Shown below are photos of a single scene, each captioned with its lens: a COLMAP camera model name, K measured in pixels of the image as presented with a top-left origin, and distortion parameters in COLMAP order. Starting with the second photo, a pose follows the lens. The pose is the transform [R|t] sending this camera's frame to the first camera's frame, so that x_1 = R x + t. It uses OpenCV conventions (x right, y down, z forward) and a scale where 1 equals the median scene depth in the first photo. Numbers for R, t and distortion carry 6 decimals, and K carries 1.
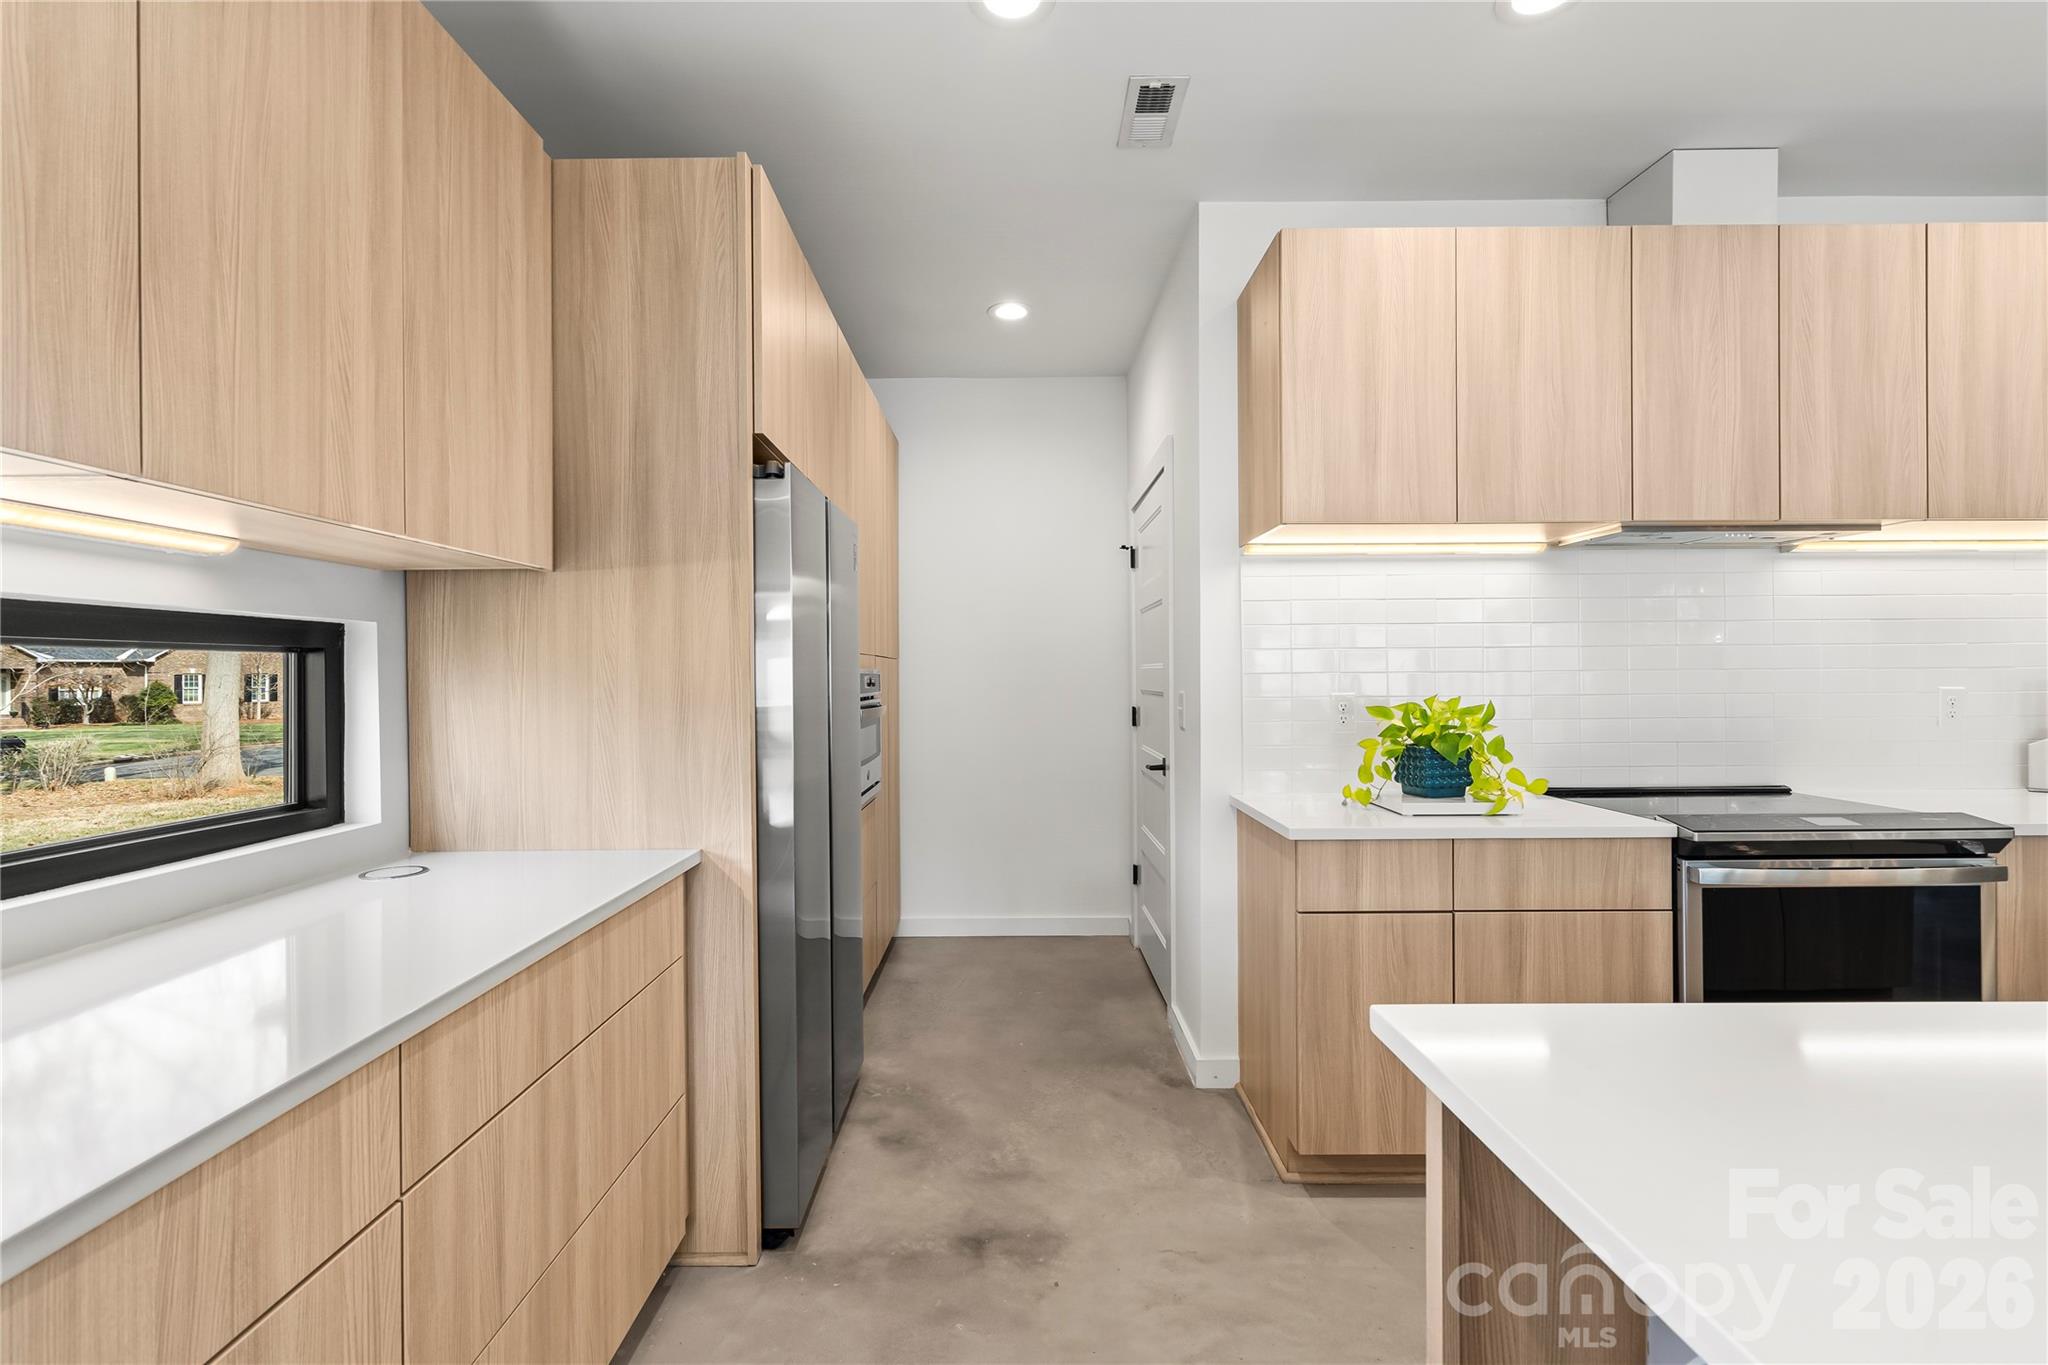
lens RADIAL K [[931.1, 0, 1012.3], [0, 931.1, 670.7], [0, 0, 1]] dist [-0.001422, 0.000071]
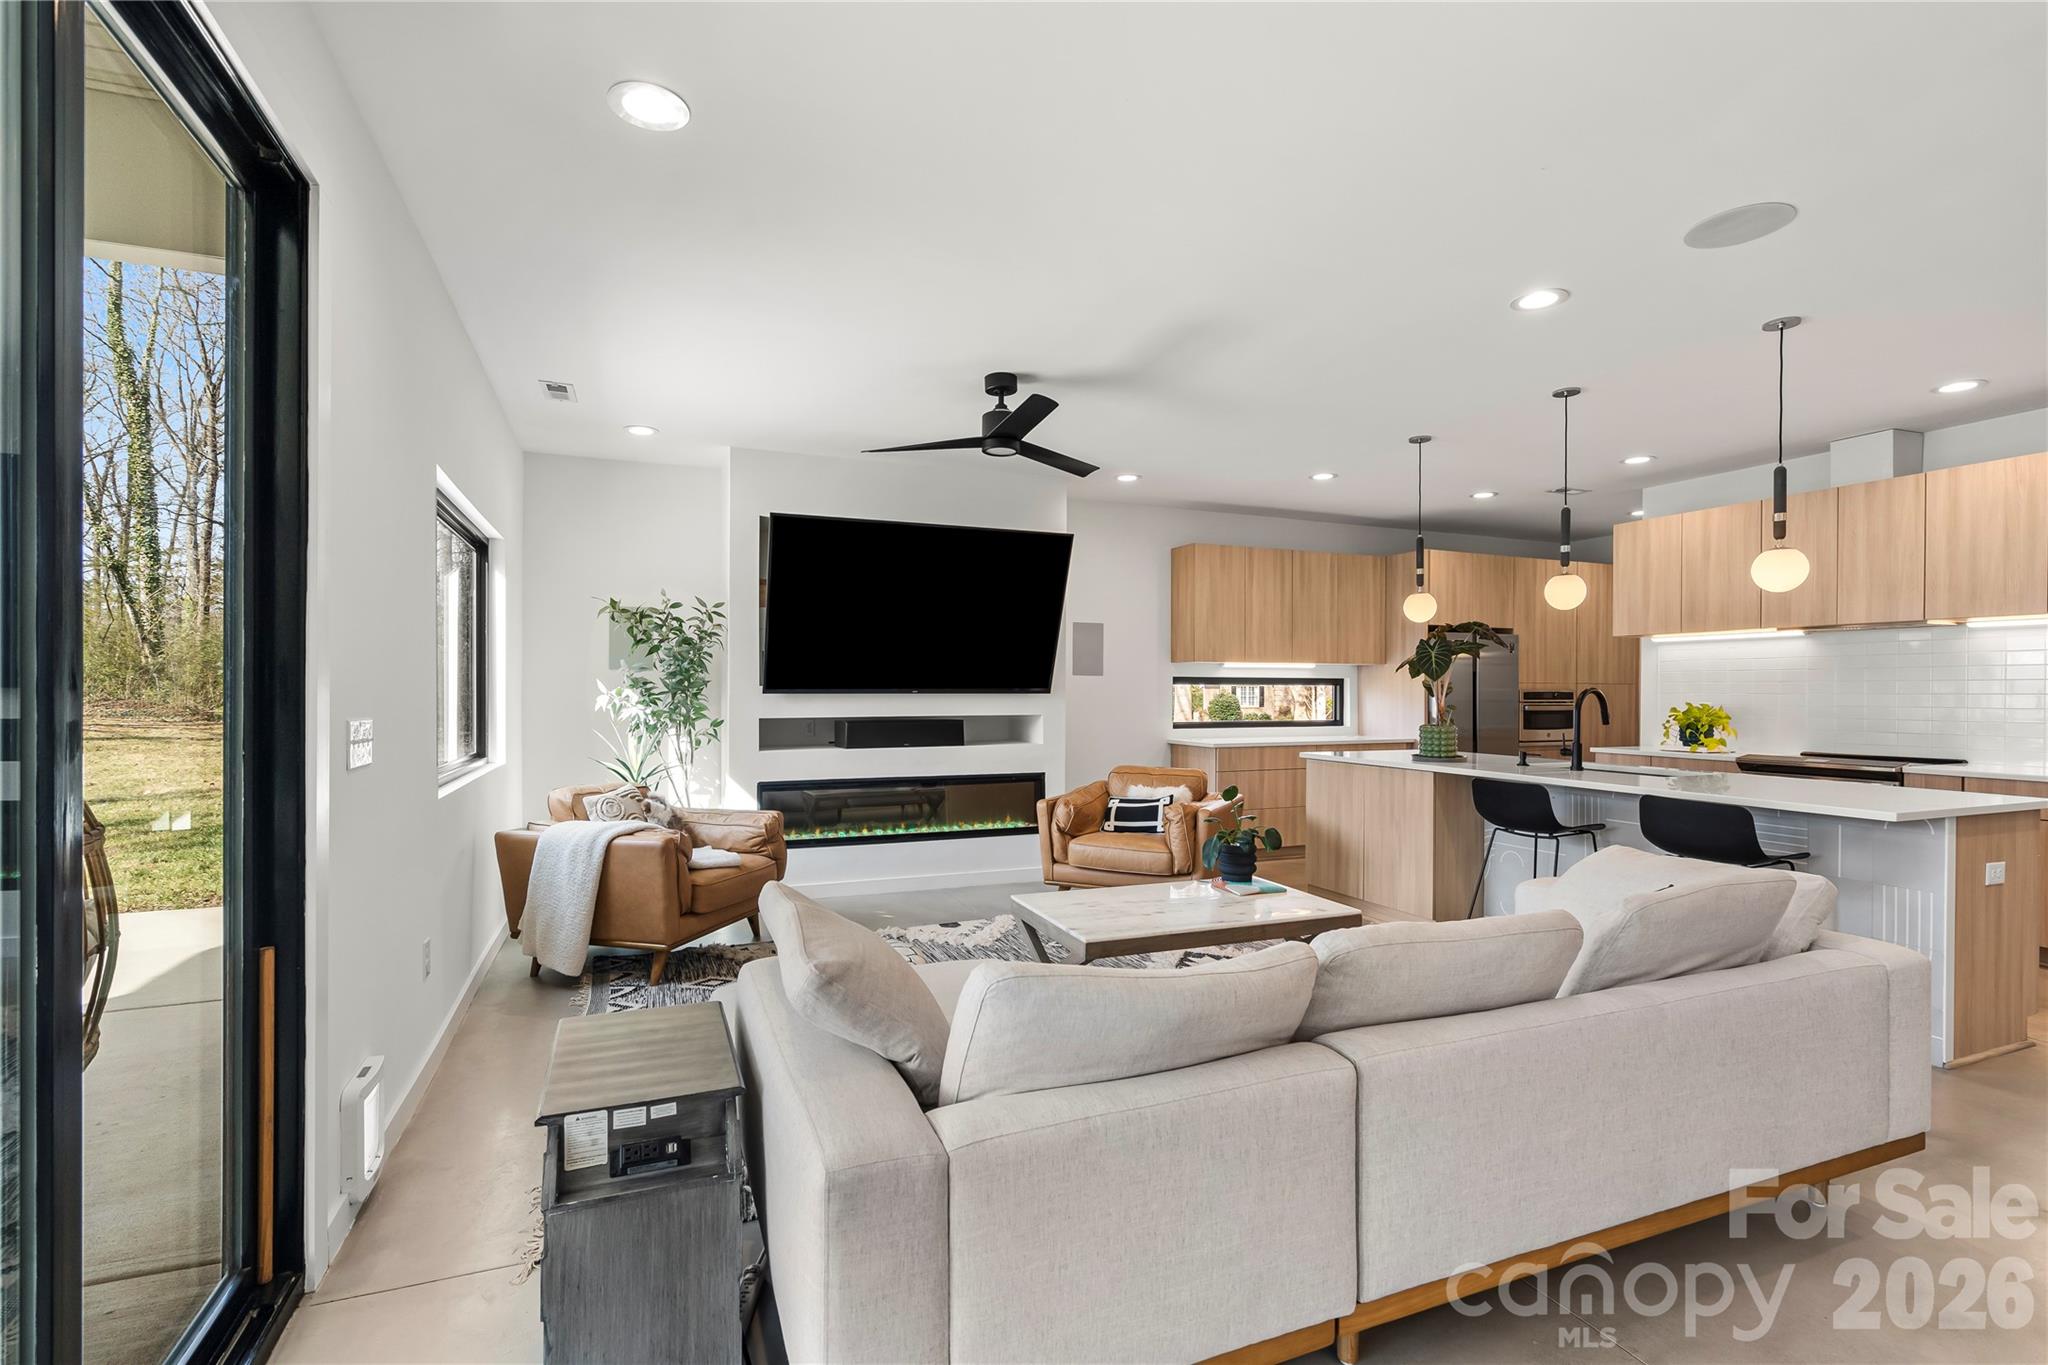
lens RADIAL K [[929.5, 0, 1021.9], [0, 929.5, 691.6], [0, 0, 1]] dist [0.002020, 0.001106]
pose [[0.386028, 0.009514, -0.922438, 2.094619], [-0.002892, 0.999954, 0.009103, -0.020391], [0.922483, -0.000846, 0.386038, -1.582409]]
